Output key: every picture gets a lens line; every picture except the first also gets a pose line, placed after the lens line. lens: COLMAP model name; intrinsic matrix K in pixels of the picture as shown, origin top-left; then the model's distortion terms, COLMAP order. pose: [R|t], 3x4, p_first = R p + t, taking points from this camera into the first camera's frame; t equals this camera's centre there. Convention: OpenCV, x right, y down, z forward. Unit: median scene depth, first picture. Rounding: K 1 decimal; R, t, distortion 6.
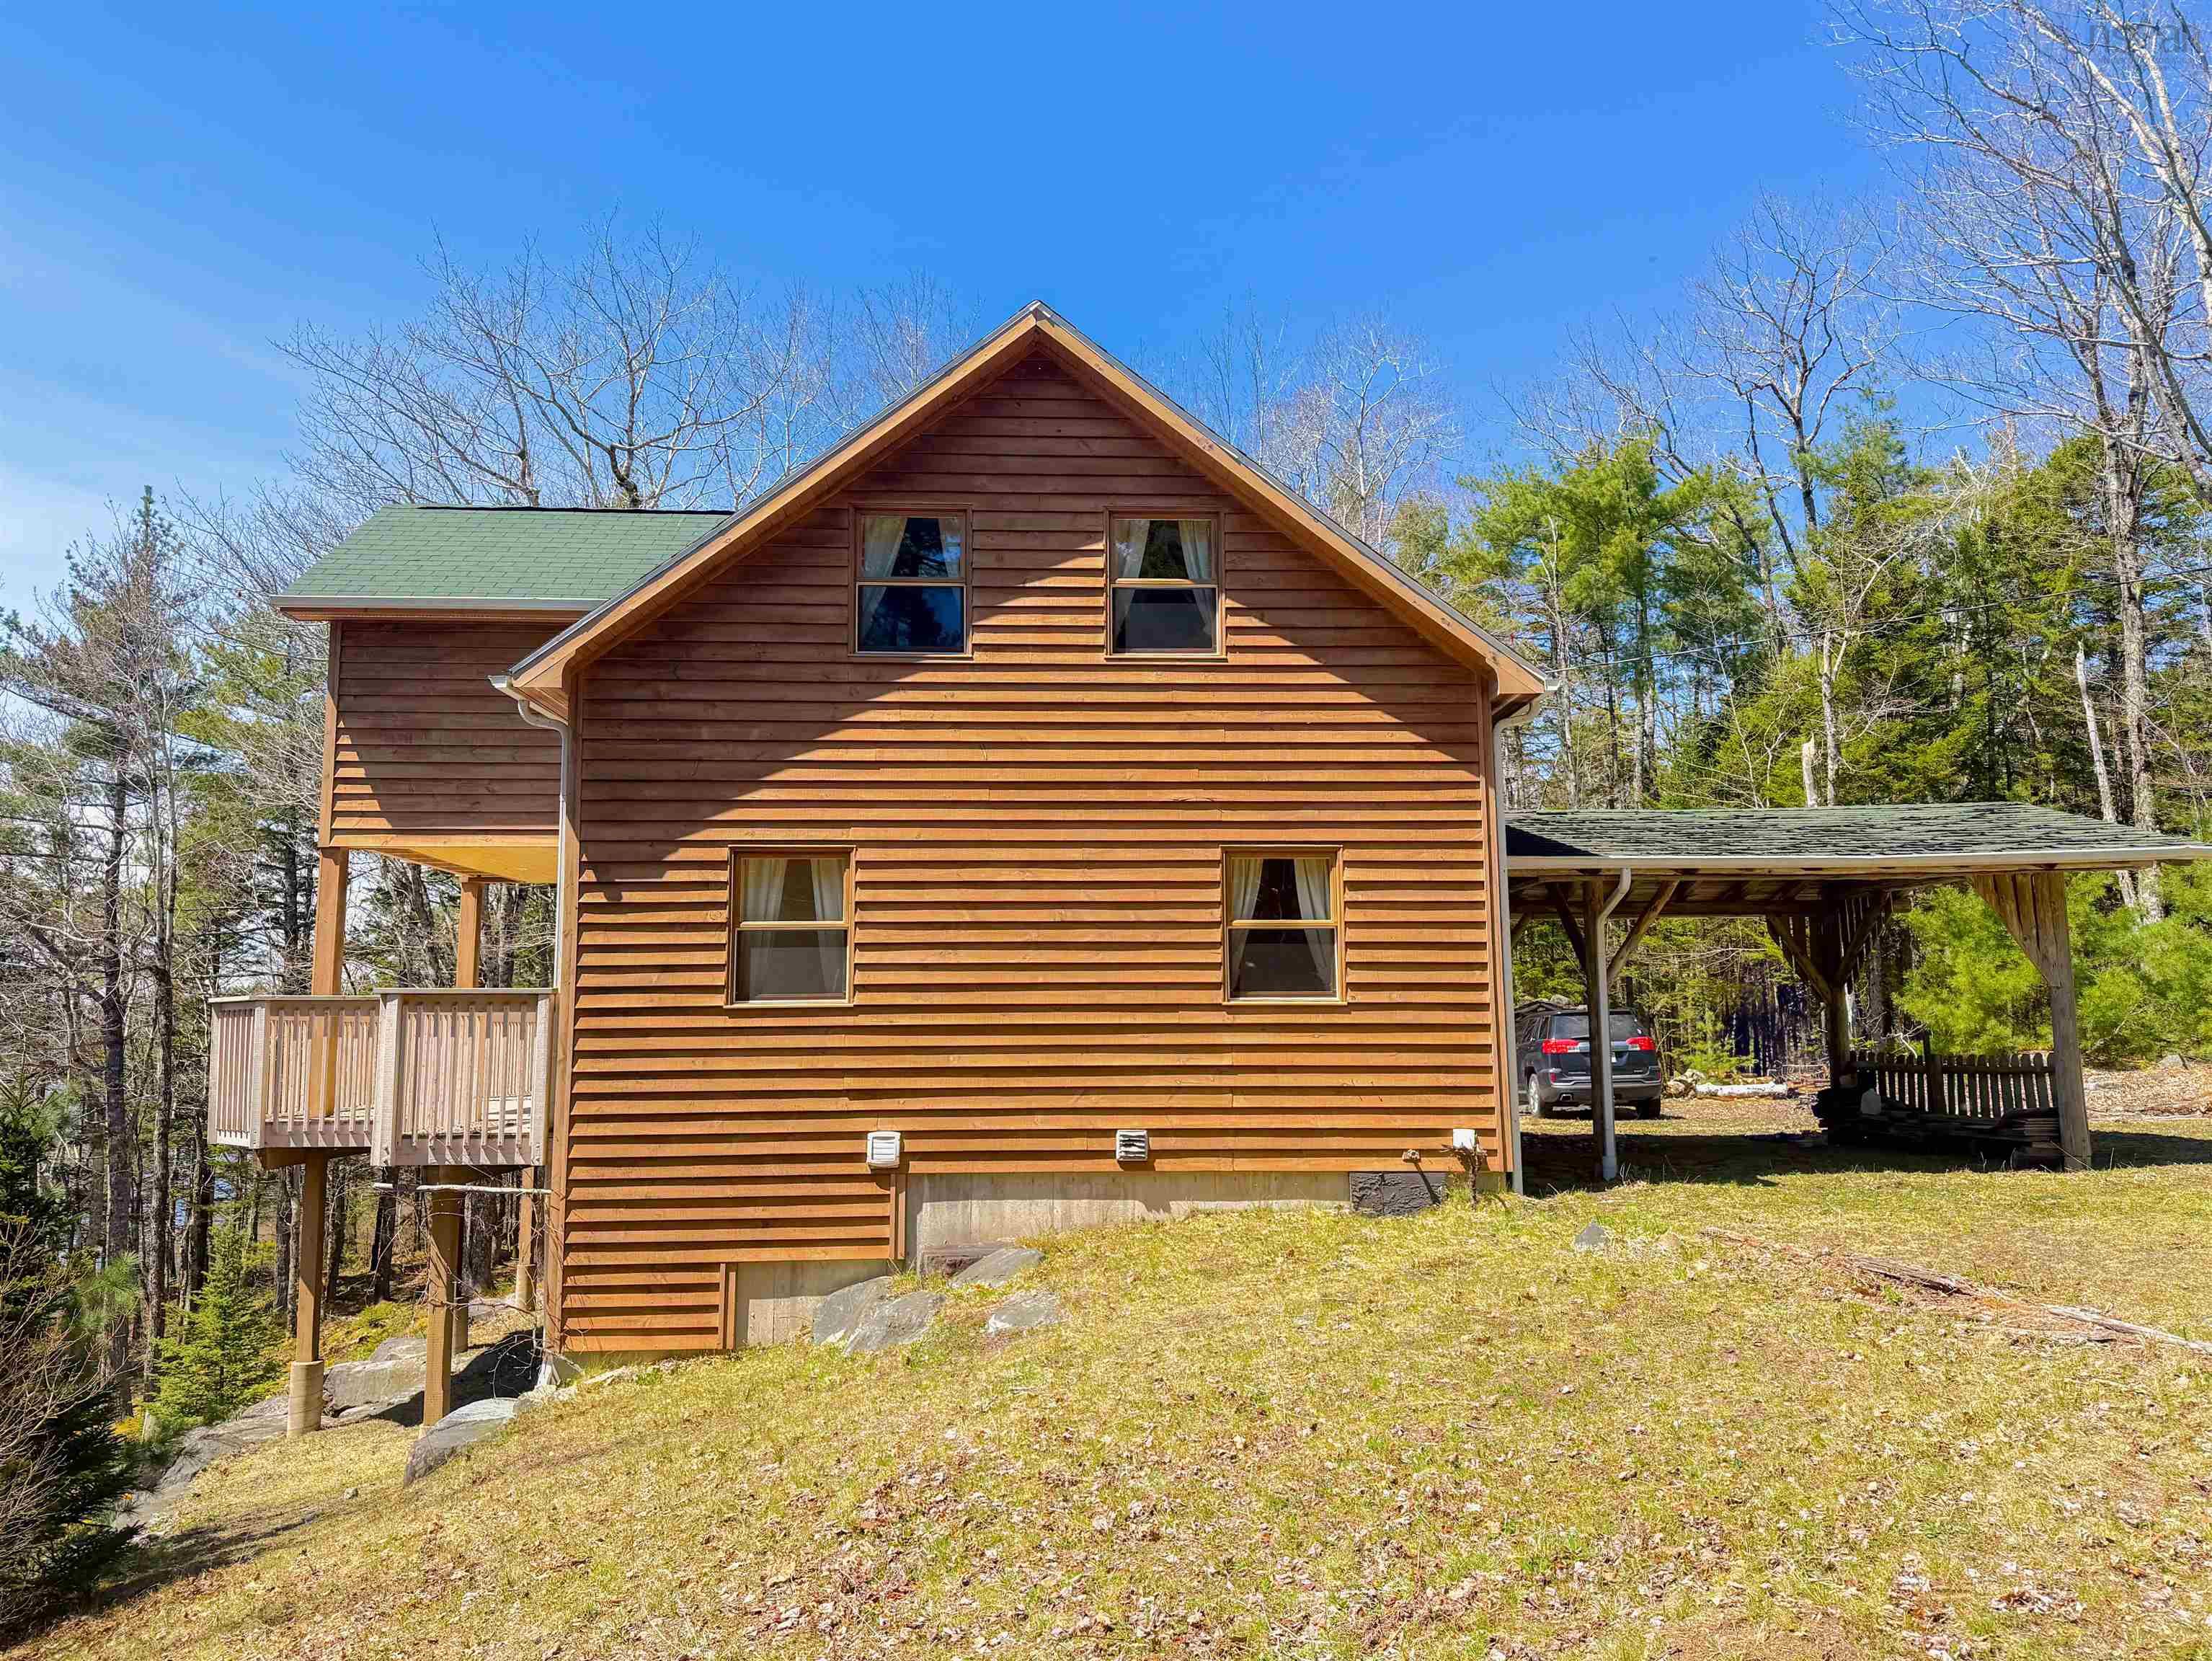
lens RADIAL K [[1550.4, 0, 1111.7], [0, 1550.4, 834.6], [0, 0, 1]] dist [0.108972, -0.149807]
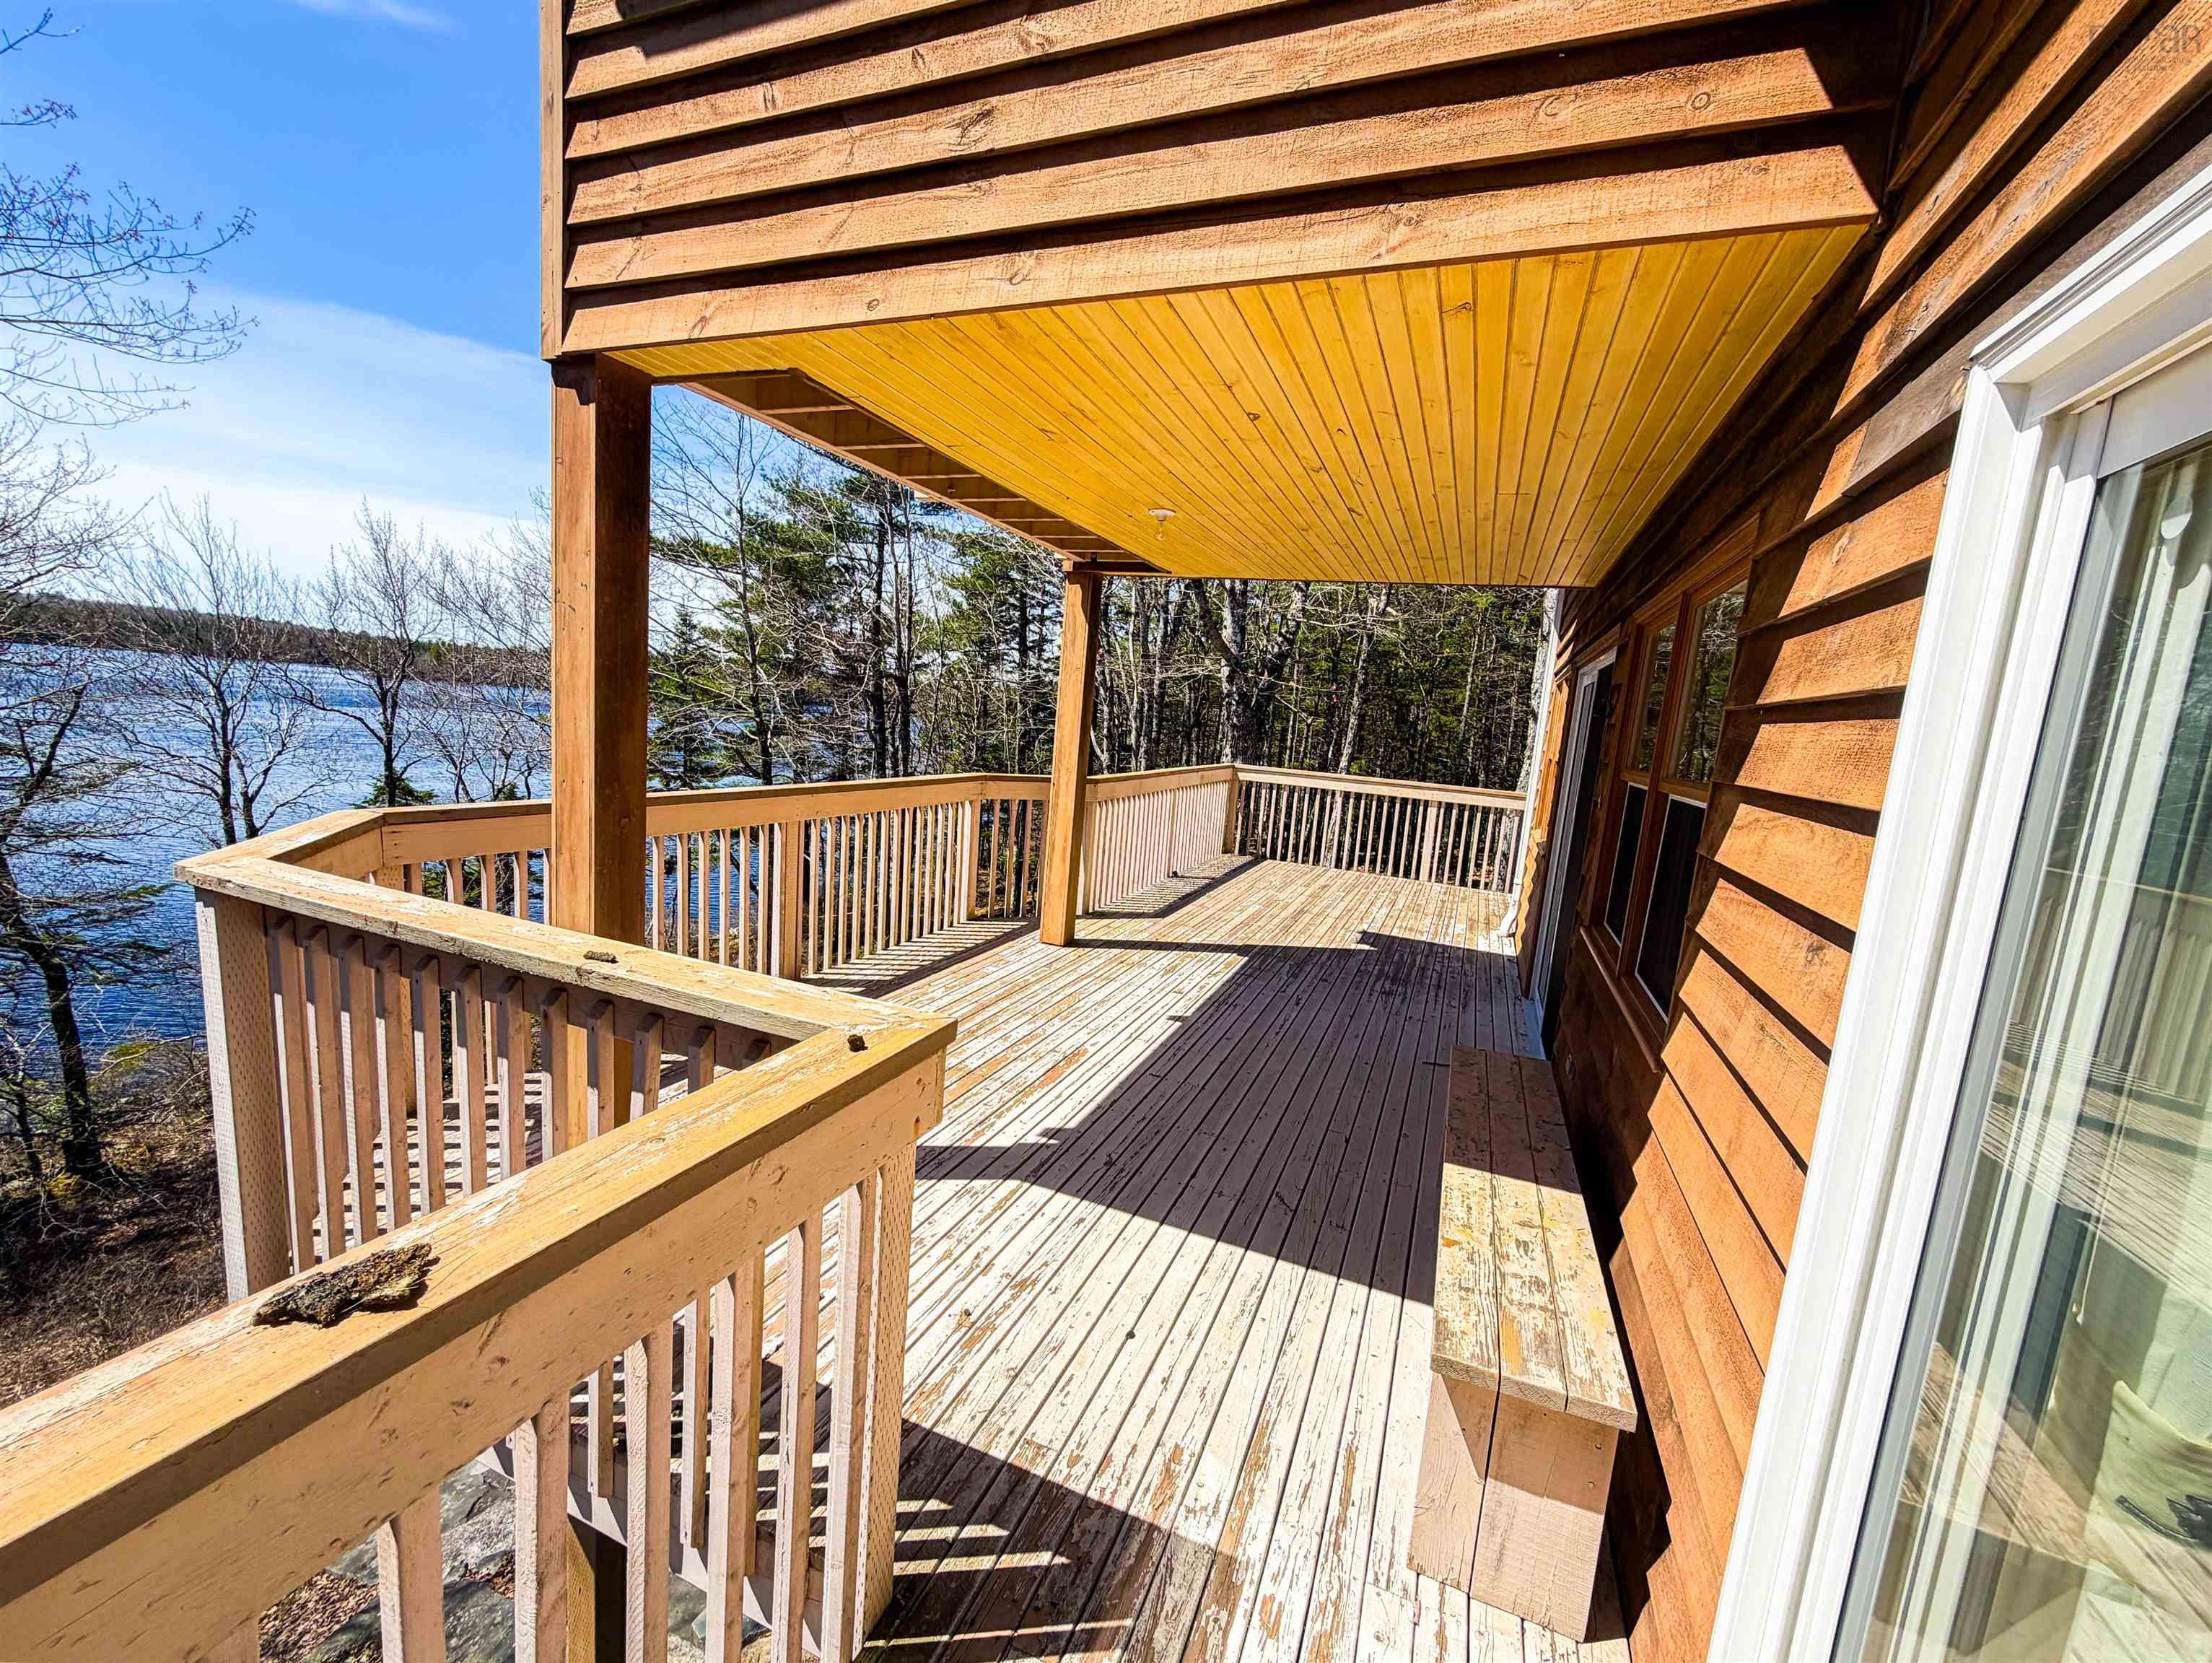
lens RADIAL K [[935.1, 0, 1100.0], [0, 935.1, 833.9], [0, 0, 1]] dist [-0.000342, 0.000202]
pose [[0.903612, 0.125032, -0.409697, -0.395806], [-0.025050, 0.970239, 0.240850, 0.062638], [0.427618, -0.207372, 0.879852, 1.073886]]
